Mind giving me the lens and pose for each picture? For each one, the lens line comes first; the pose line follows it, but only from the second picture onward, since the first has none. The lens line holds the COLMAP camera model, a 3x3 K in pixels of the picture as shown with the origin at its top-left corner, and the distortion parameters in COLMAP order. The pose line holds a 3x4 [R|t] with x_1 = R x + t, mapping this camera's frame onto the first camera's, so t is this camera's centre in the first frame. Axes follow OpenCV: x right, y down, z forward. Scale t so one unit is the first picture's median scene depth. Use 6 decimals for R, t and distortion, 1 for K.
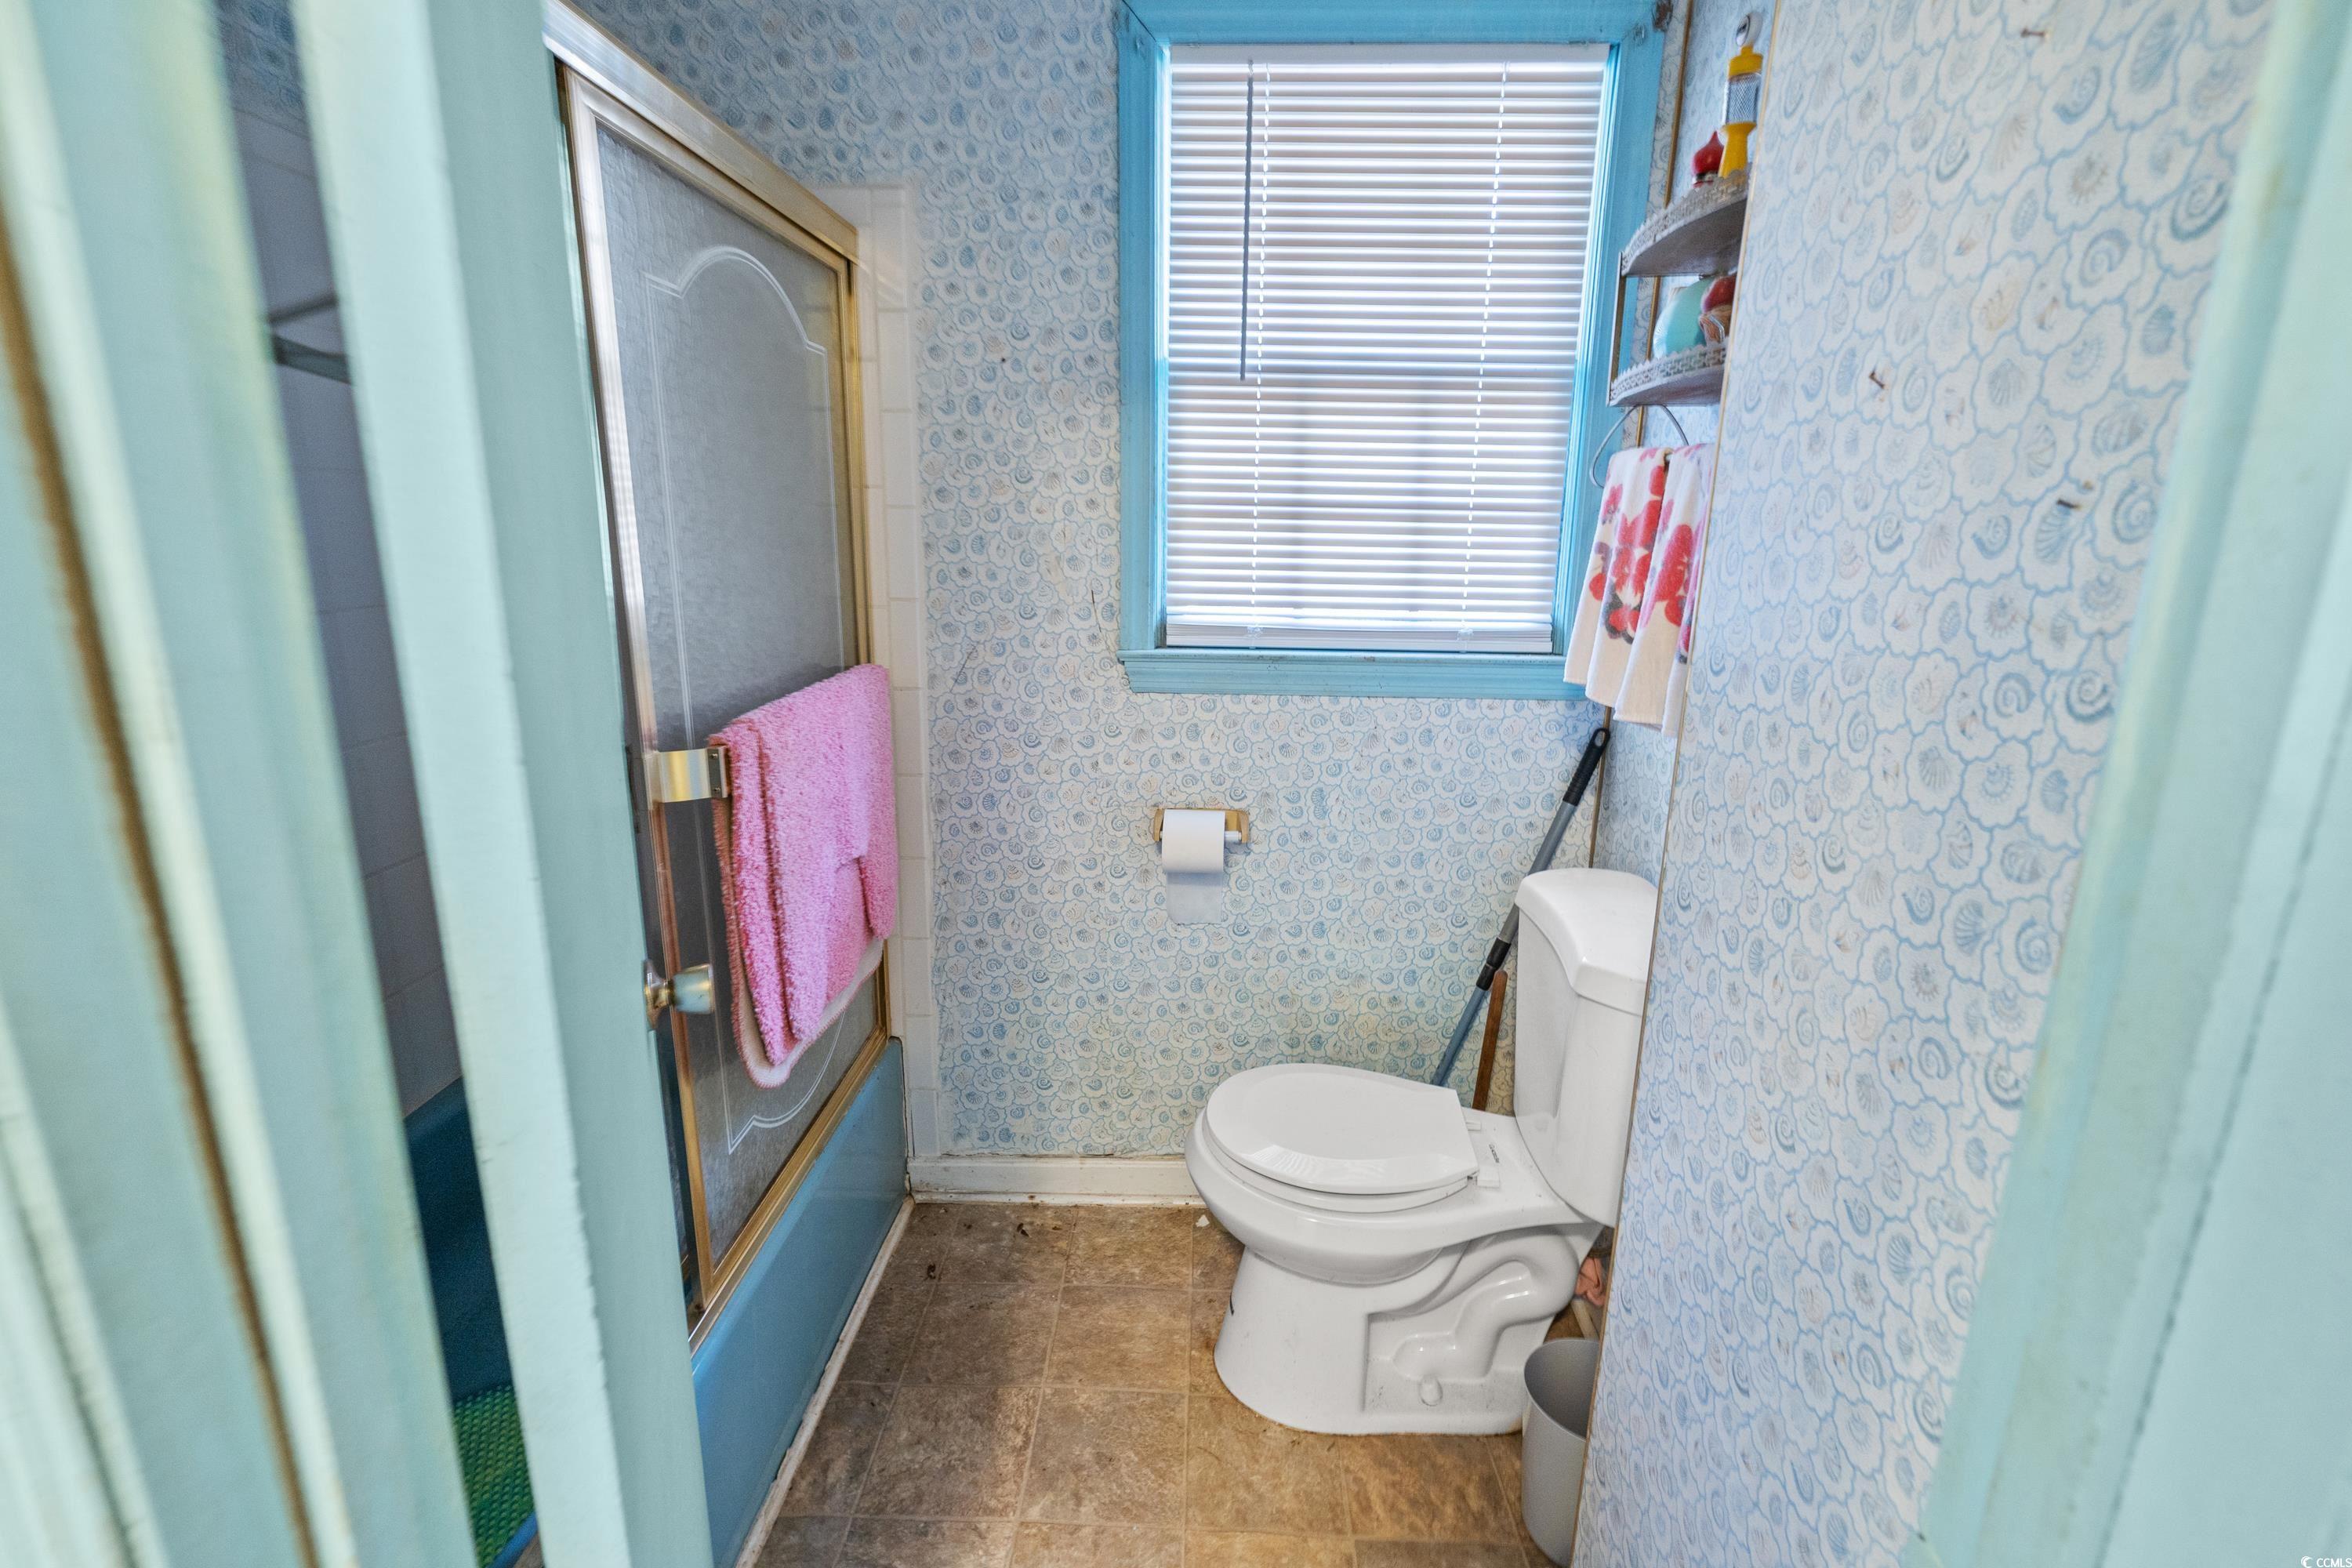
lens RADIAL K [[1081.7, 0, 1181.8], [0, 1081.7, 792.8], [0, 0, 1]] dist [-0.004907, 0.001040]
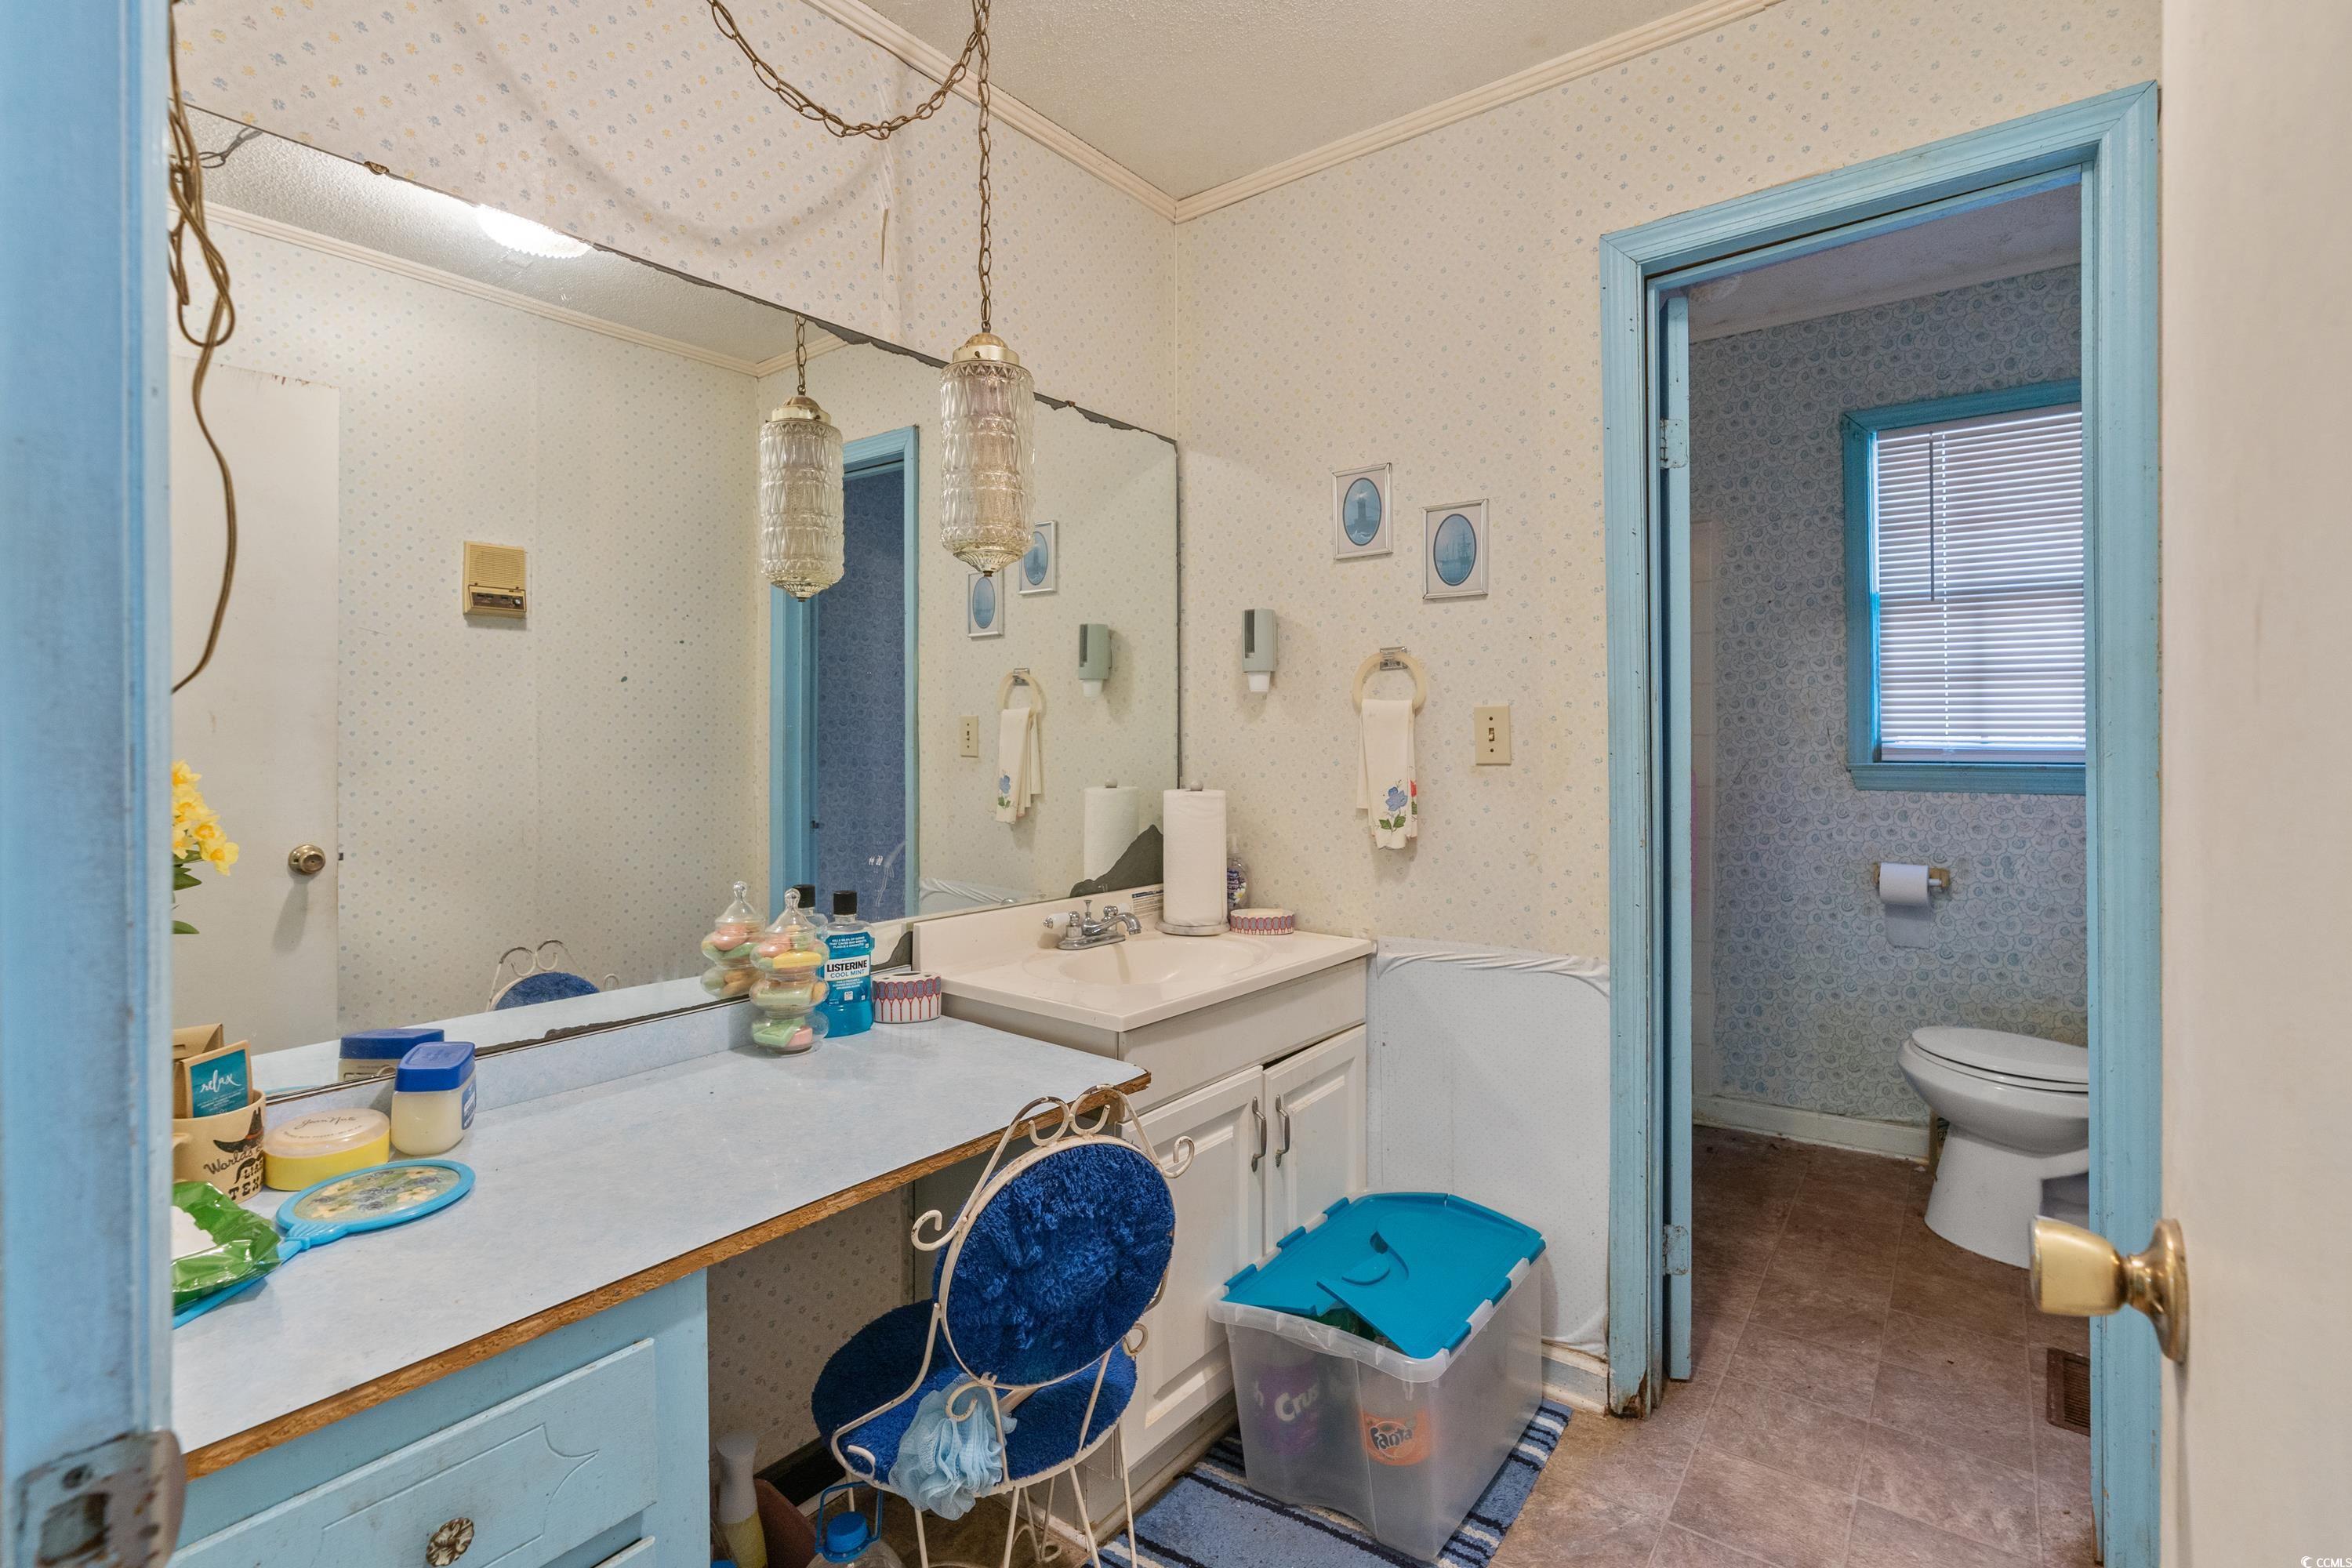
lens RADIAL K [[1081.7, 0, 1174.3], [0, 1081.7, 727.1], [0, 0, 1]] dist [-0.004907, 0.001040]
pose [[0.815758, -0.021024, -0.578012, 0.055992], [-0.121591, 0.970774, -0.206913, 0.271718], [0.565469, 0.239072, 0.789360, -0.859263]]
